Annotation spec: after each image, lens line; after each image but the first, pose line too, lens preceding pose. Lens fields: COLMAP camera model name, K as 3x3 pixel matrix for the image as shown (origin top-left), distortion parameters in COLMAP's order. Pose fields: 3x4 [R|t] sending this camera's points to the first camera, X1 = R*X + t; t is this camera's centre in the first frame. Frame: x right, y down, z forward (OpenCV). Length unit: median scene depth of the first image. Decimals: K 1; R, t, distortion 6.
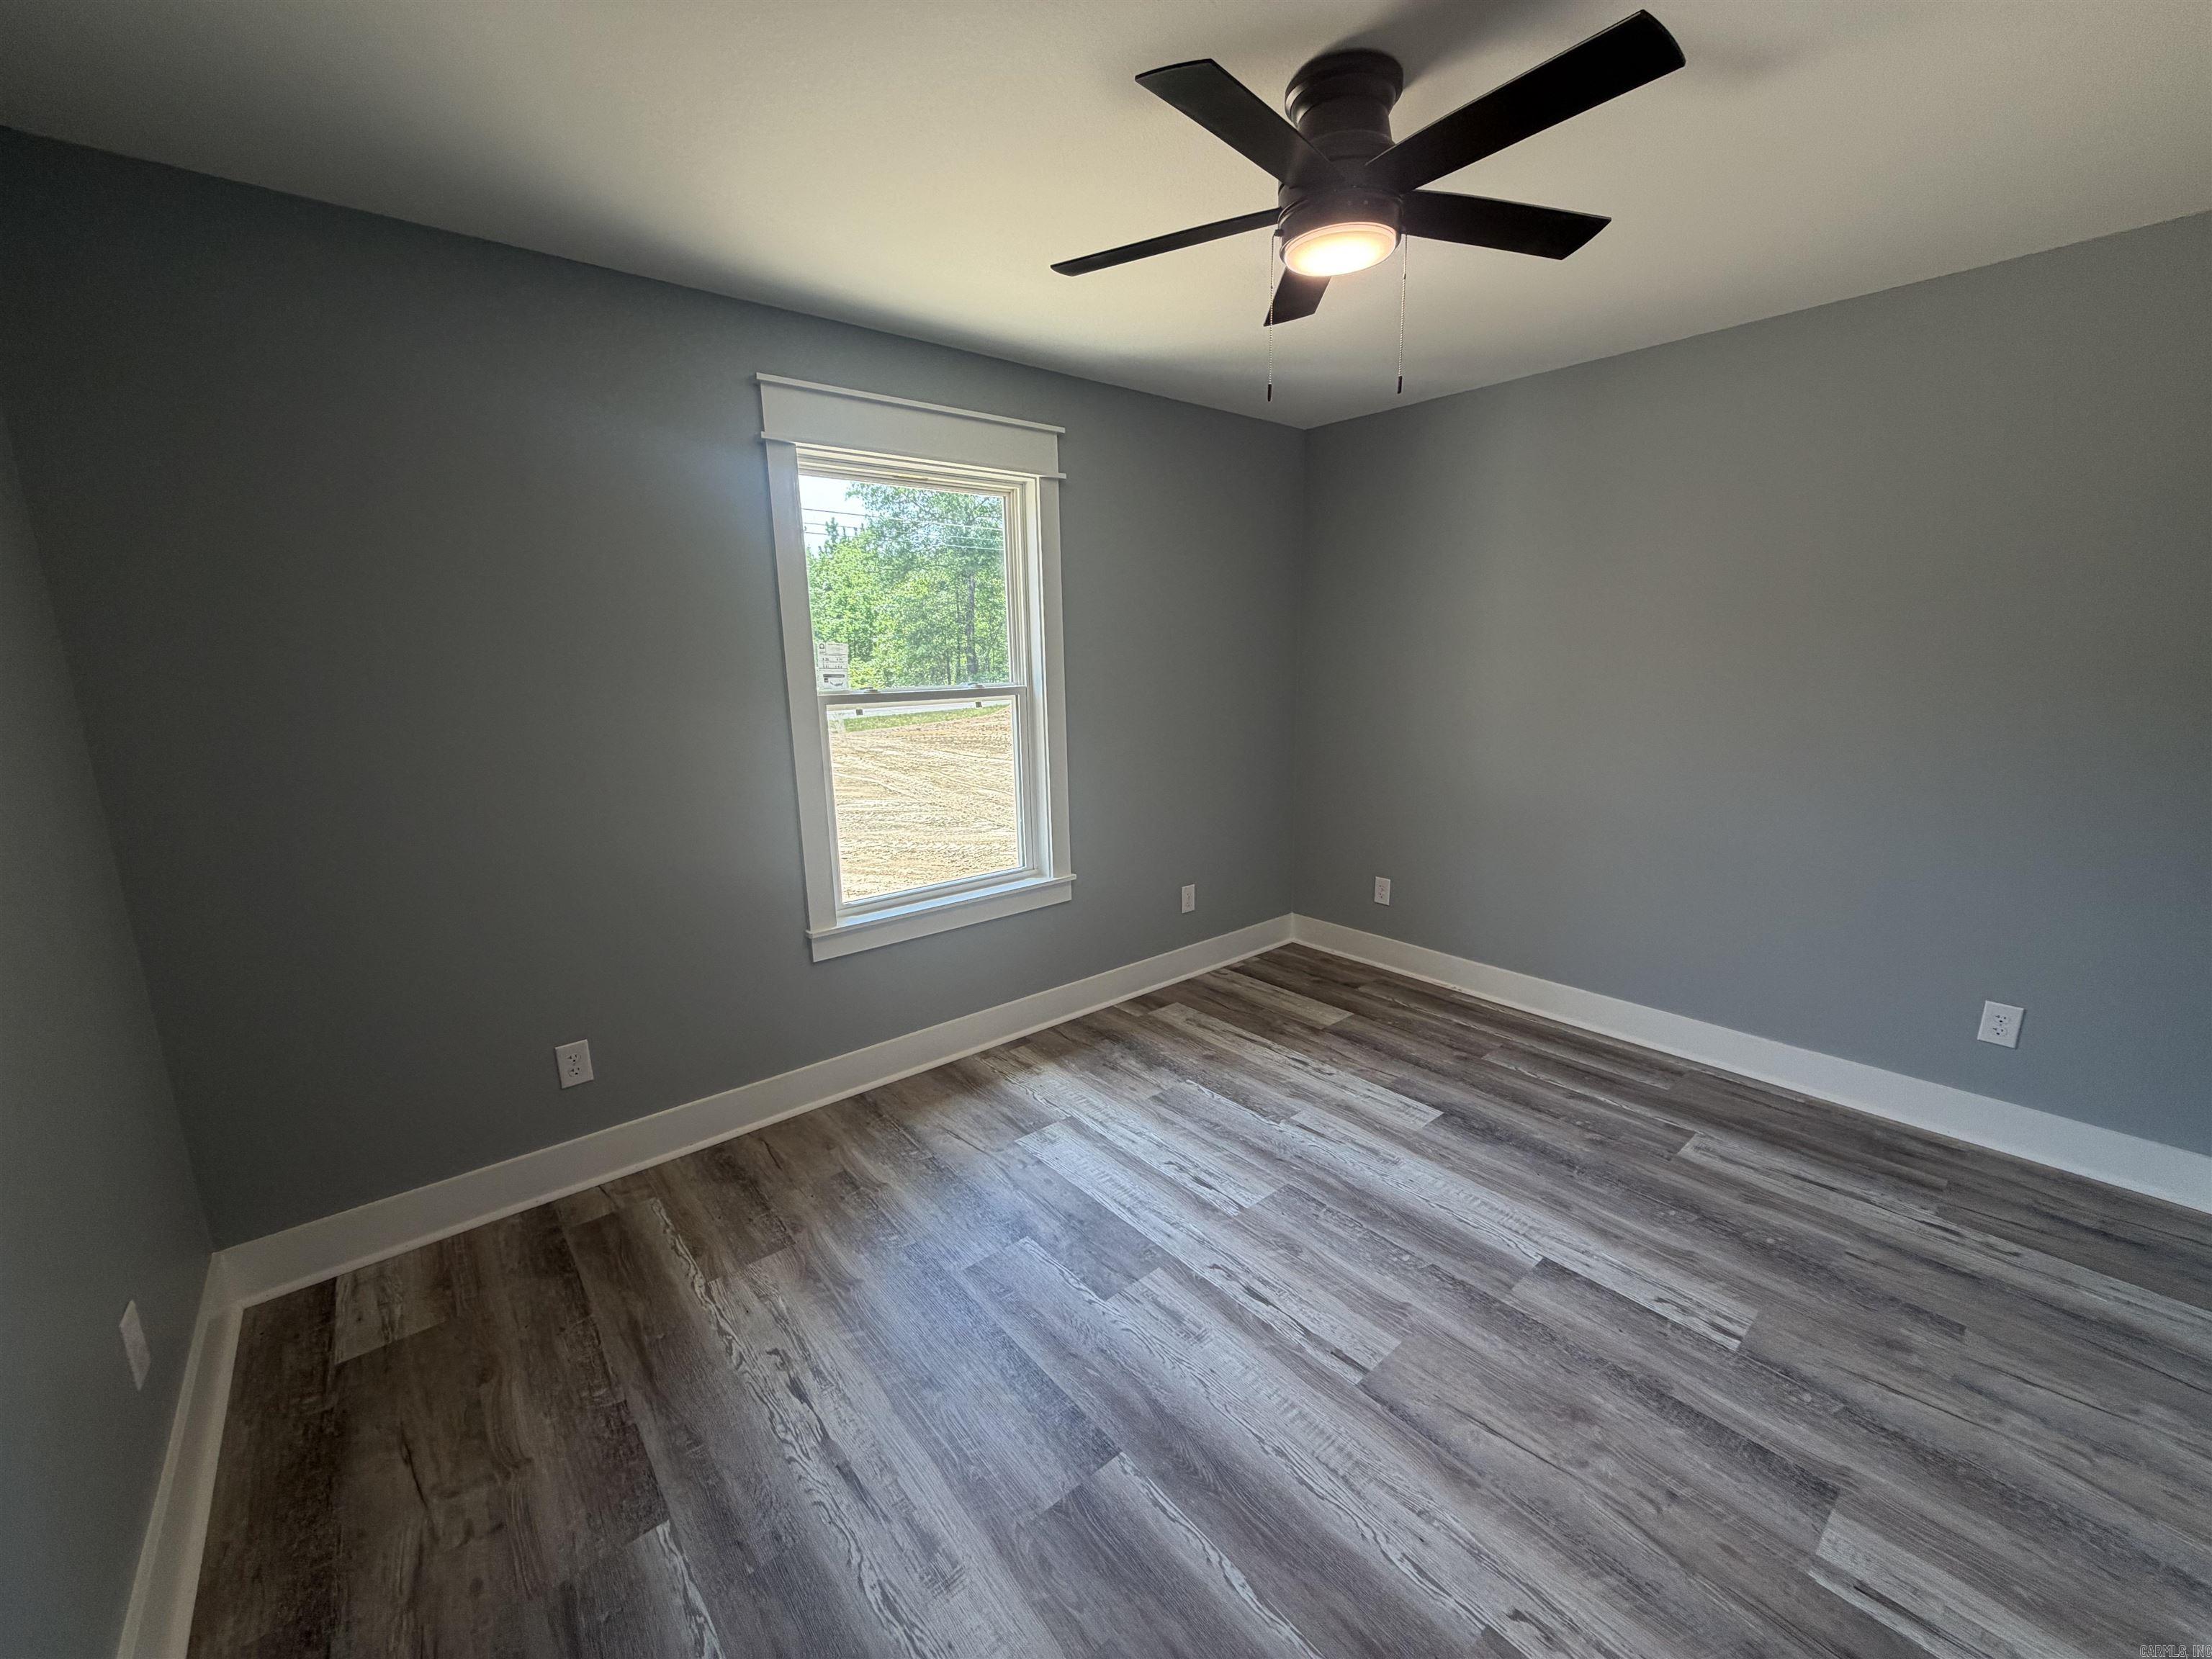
lens RADIAL K [[912.0, 0, 1109.8], [0, 912.0, 839.2], [0, 0, 1]] dist [-0.000918, 0.000394]
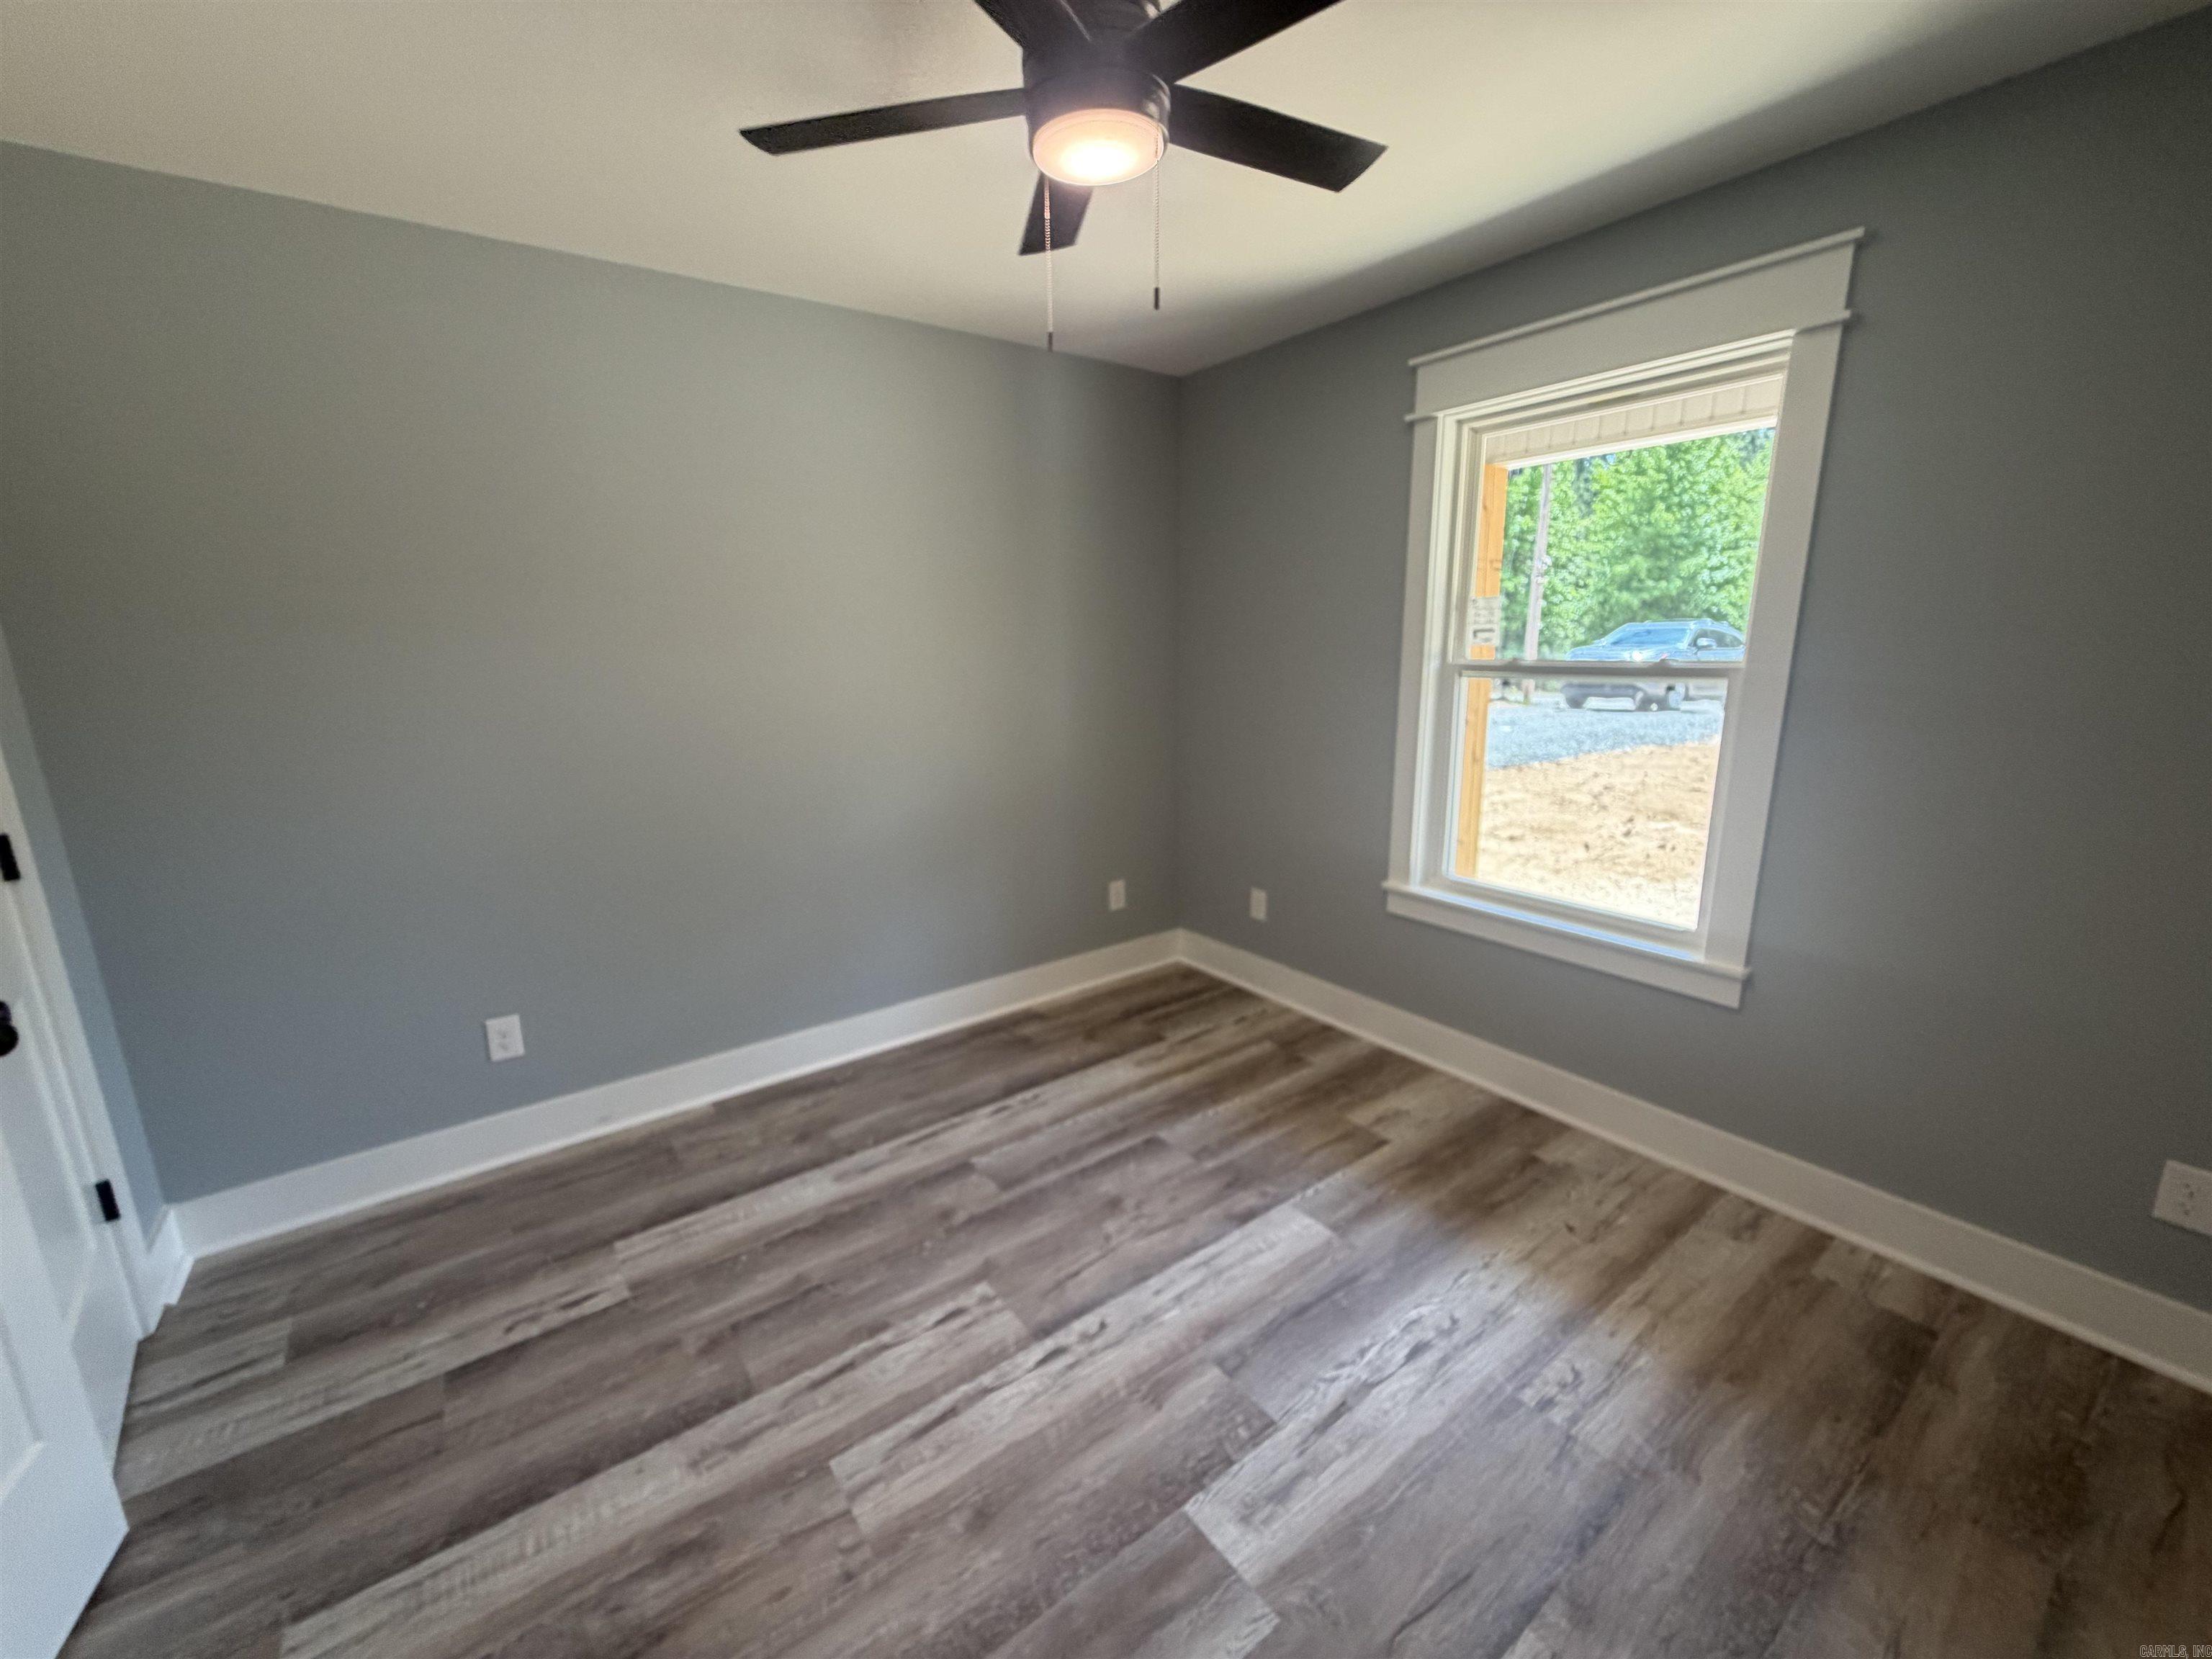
lens RADIAL K [[882.5, 0, 1099.6], [0, 882.5, 816.2], [0, 0, 1]] dist [-0.000016, 0.000074]
pose [[-0.068386, 0.216063, -0.973982, 0.616805], [-0.188112, 0.955963, 0.225274, -0.148614], [0.979764, 0.198623, -0.024730, 0.663730]]
